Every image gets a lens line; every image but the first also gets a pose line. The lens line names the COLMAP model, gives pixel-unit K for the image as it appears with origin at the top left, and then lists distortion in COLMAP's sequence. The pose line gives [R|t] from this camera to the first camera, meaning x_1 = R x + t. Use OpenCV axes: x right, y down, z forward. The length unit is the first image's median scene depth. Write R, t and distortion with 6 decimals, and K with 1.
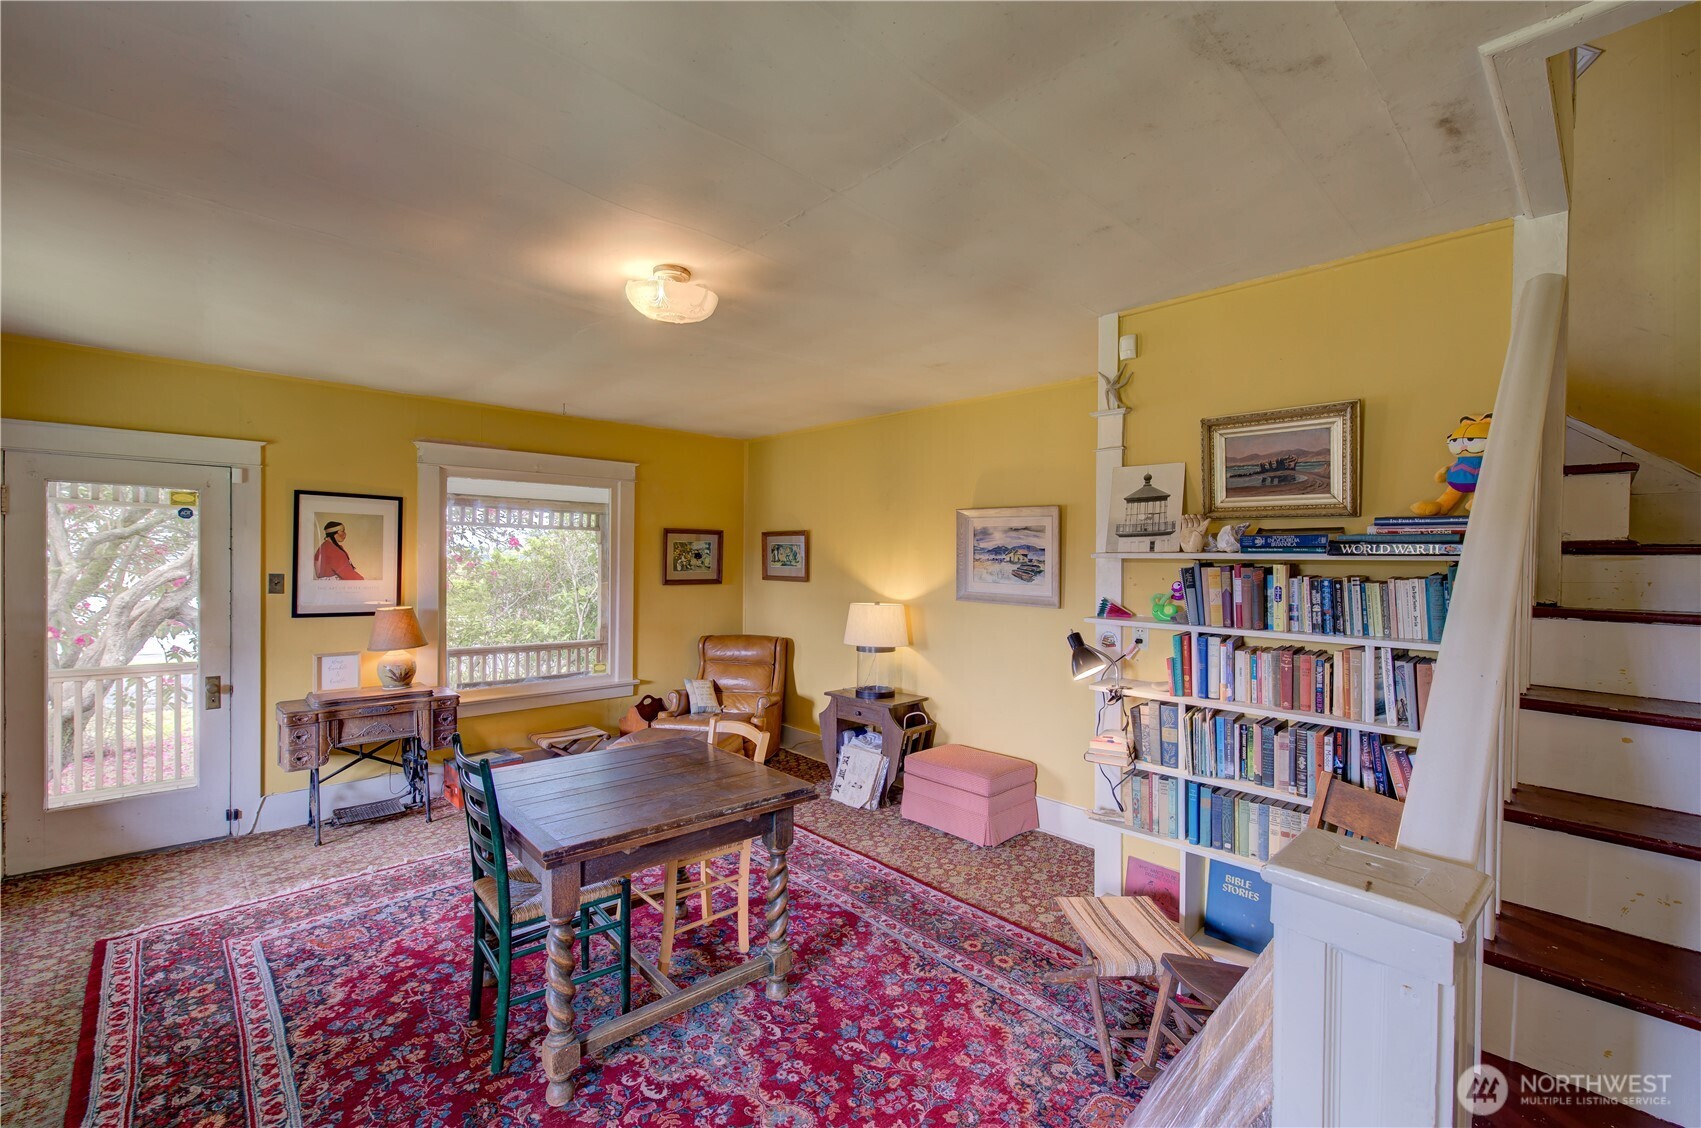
lens RADIAL K [[733.6, 0, 853.6], [0, 733.6, 565.8], [0, 0, 1]] dist [-0.000689, 0.000469]
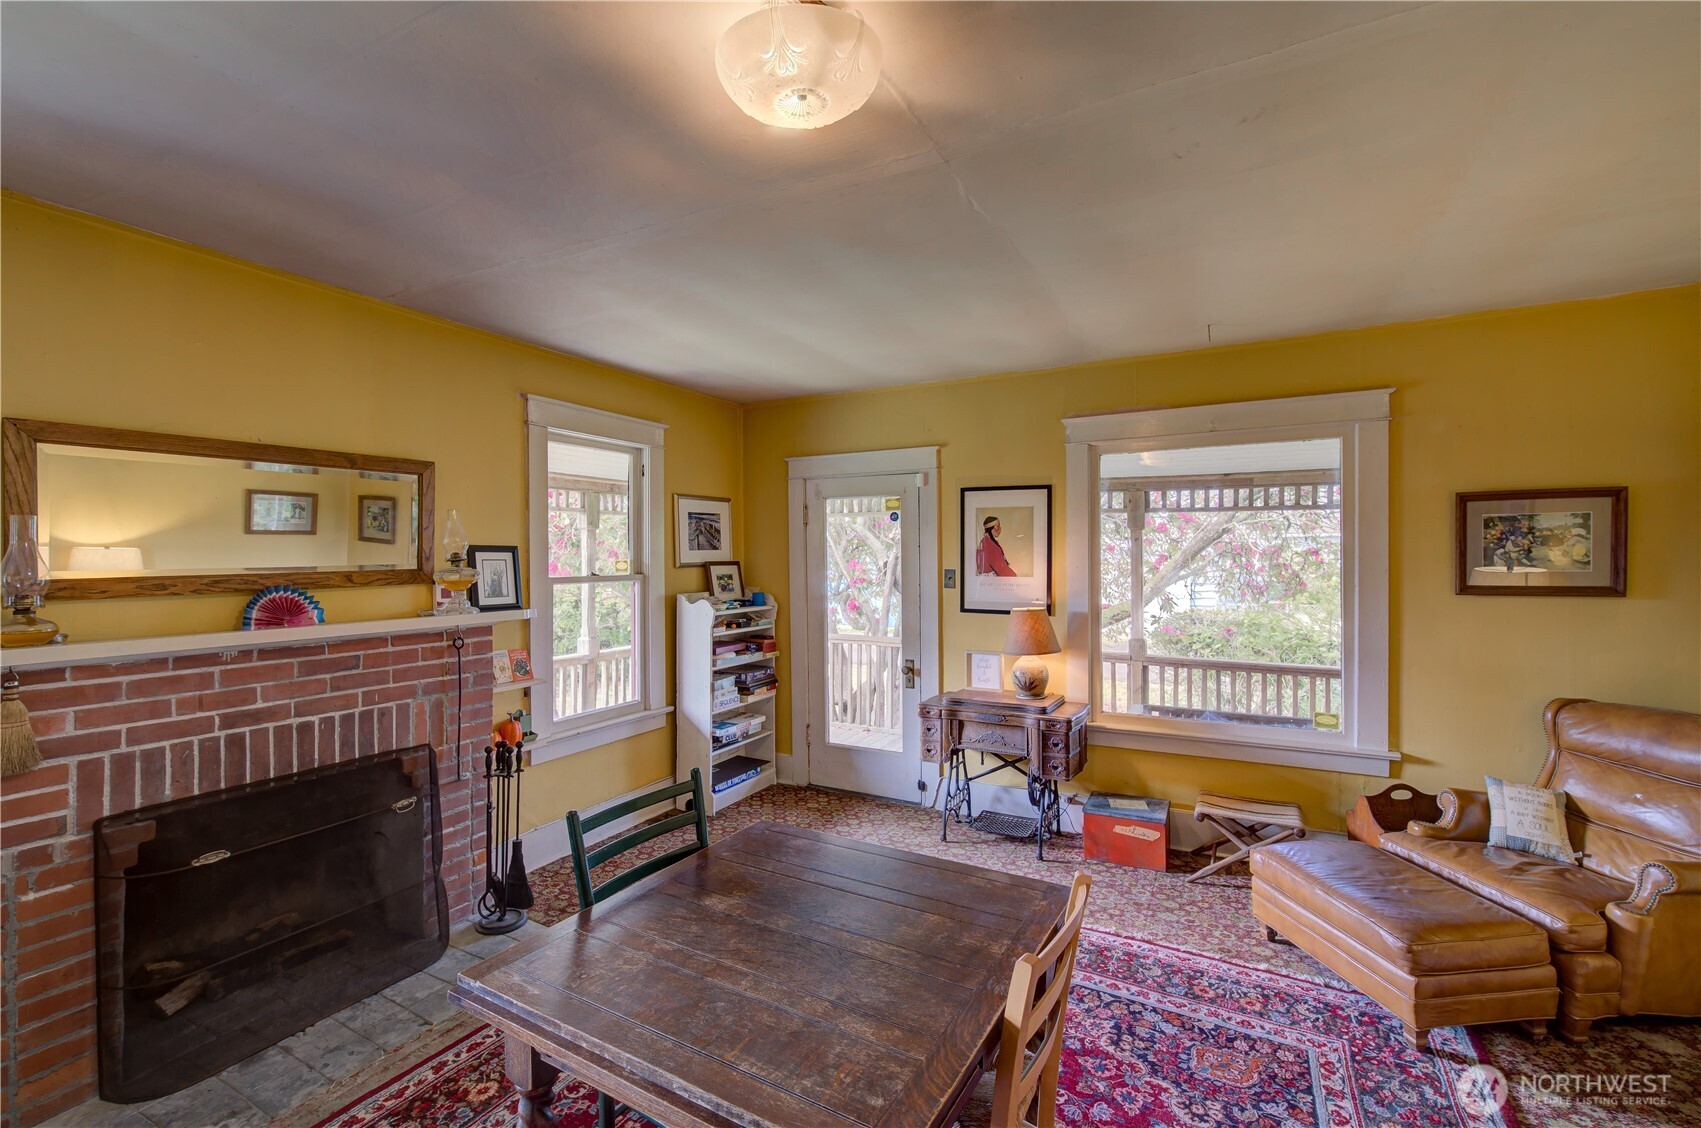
lens RADIAL K [[733.6, 0, 854.4], [0, 733.6, 558.4], [0, 0, 1]] dist [-0.000689, 0.000469]
pose [[0.320361, -0.001442, -0.947295, 0.163336], [0.005666, 0.999984, 0.000394, -0.005699], [0.947279, -0.005493, 0.320364, 0.513709]]
